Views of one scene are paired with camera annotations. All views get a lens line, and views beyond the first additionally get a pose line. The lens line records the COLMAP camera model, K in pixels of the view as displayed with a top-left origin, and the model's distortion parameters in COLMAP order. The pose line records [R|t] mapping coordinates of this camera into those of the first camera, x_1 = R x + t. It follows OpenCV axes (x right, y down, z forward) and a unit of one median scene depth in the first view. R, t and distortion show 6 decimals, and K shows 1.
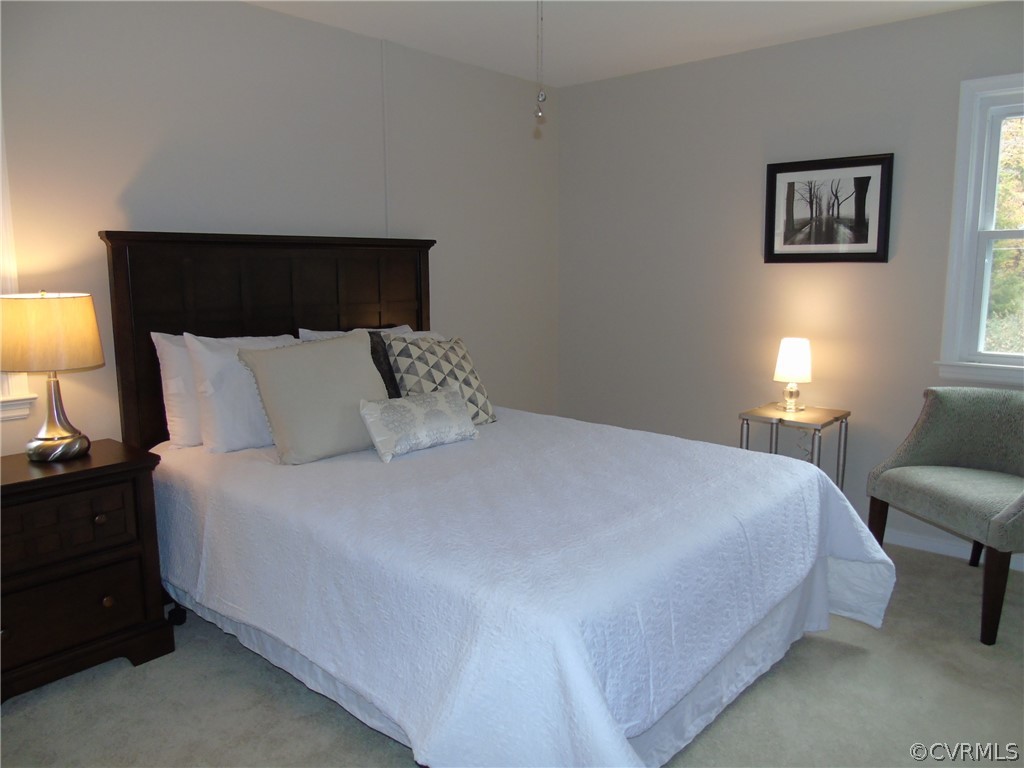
lens RADIAL K [[754.0, 0, 511.5], [0, 754.0, 384.8], [0, 0, 1]] dist [-0.042358, 0.016049]
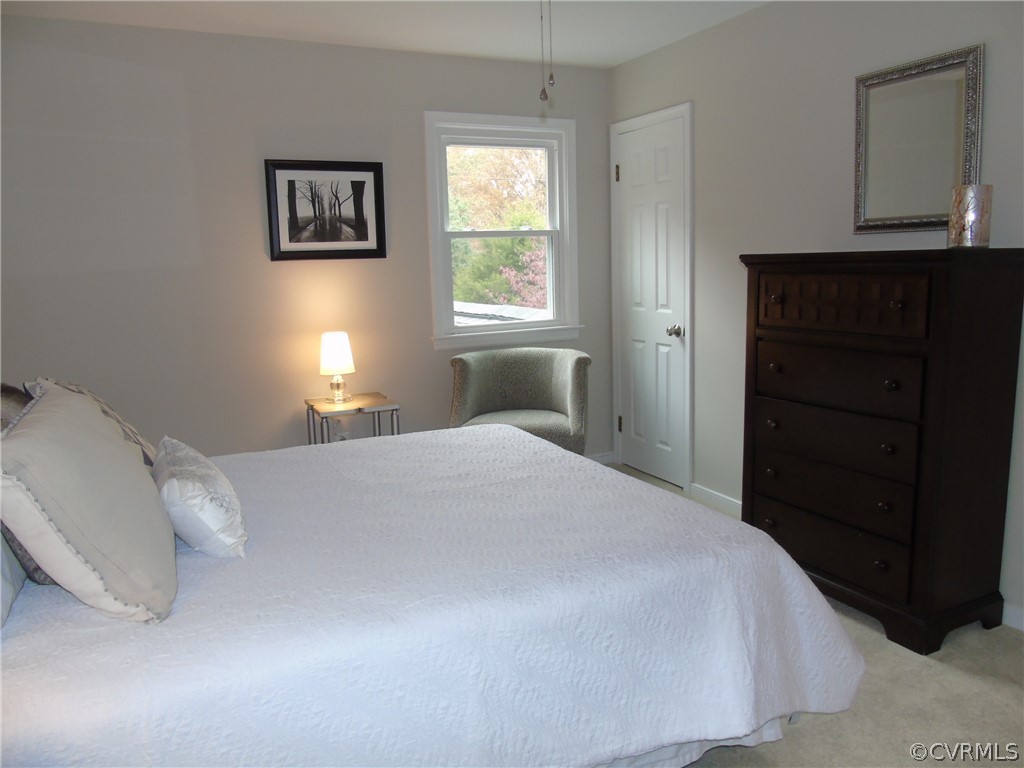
lens RADIAL K [[754.0, 0, 512.2], [0, 754.0, 382.0], [0, 0, 1]] dist [-0.042358, 0.016049]
pose [[0.367492, -0.157037, 0.916673, -0.494256], [0.167253, 0.980731, 0.100959, -0.058189], [-0.914864, 0.116215, 0.386676, 0.380153]]
